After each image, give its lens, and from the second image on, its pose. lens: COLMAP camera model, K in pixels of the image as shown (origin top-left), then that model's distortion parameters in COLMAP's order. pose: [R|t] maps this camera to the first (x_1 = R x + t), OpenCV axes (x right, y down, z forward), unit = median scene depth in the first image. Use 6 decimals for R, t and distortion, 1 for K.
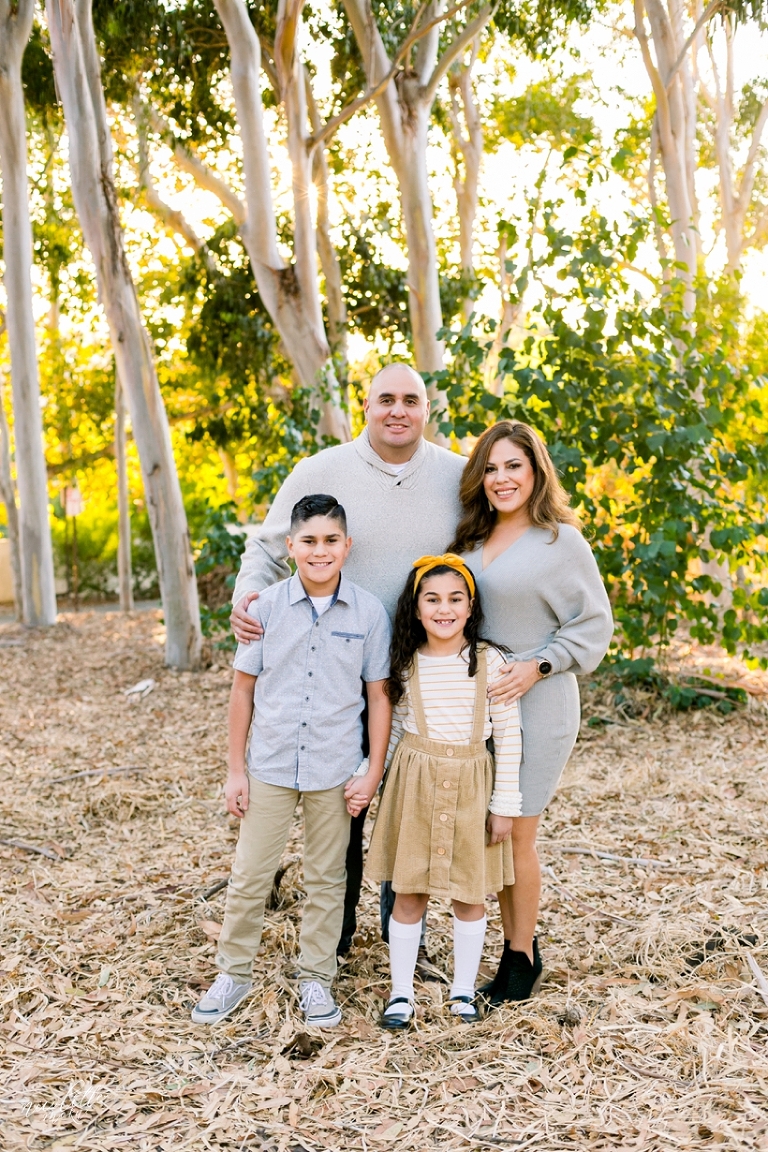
lens RADIAL K [[1606.0, 0, 384.0], [0, 1606.0, 576.0], [0, 0, 1]] dist [0.005465, -0.118337]
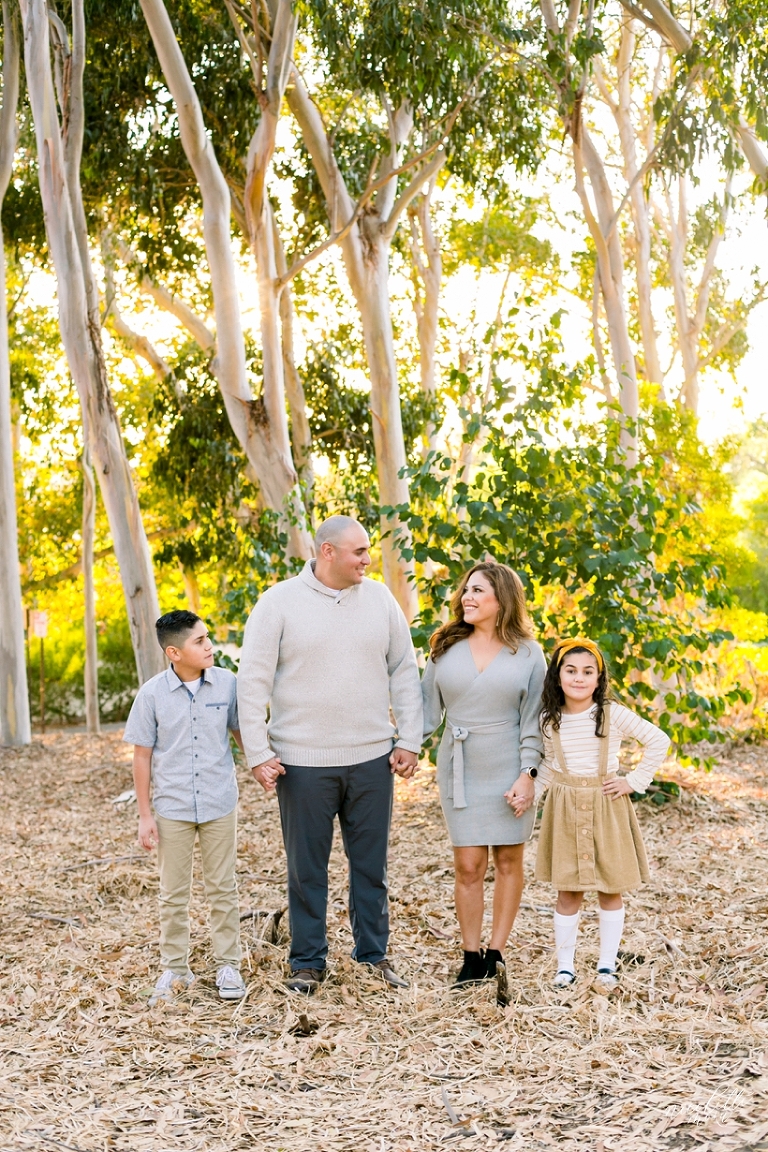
lens RADIAL K [[1606.0, 0, 384.0], [0, 1606.0, 576.0], [0, 0, 1]] dist [0.005465, -0.118337]
pose [[0.999700, -0.010507, 0.022120, -0.002867], [0.012108, 0.997219, -0.073533, 0.005334], [-0.021286, 0.073779, 0.997047, -0.106977]]
